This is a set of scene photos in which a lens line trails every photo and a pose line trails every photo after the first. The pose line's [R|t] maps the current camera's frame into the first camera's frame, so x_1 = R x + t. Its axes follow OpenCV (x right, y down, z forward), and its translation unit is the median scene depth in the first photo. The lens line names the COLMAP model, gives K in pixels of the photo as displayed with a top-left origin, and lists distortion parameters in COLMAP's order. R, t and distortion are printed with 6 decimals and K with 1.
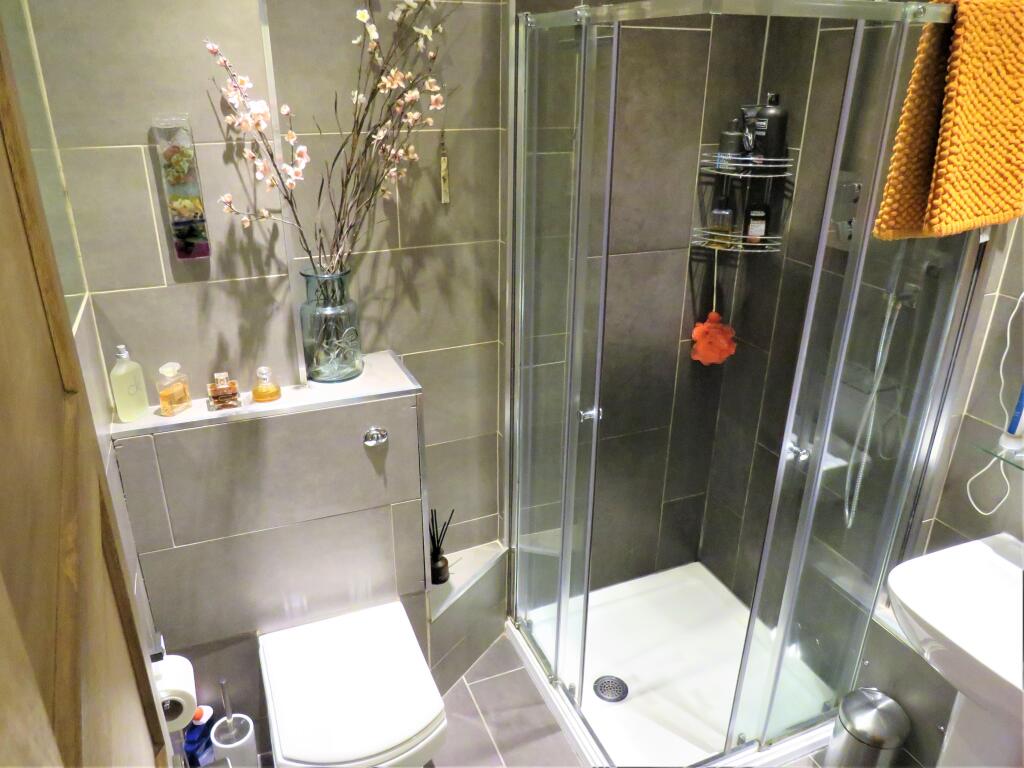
lens RADIAL K [[757.1, 0, 511.8], [0, 757.1, 385.1], [0, 0, 1]] dist [-0.009495, -0.004629]
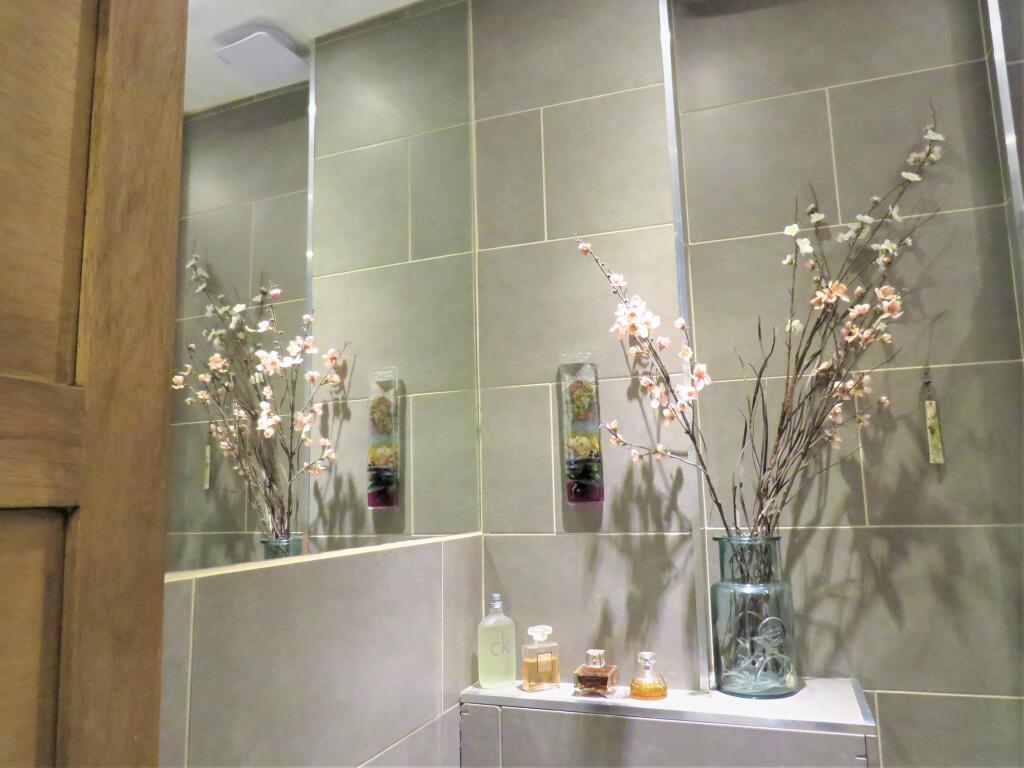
lens RADIAL K [[757.1, 0, 512.6], [0, 757.1, 384.4], [0, 0, 1]] dist [-0.009495, -0.004629]
pose [[0.727526, -0.124302, -0.674726, 0.120616], [-0.244342, 0.872024, -0.424112, 0.098868], [0.641095, 0.473416, 0.604048, 0.329337]]
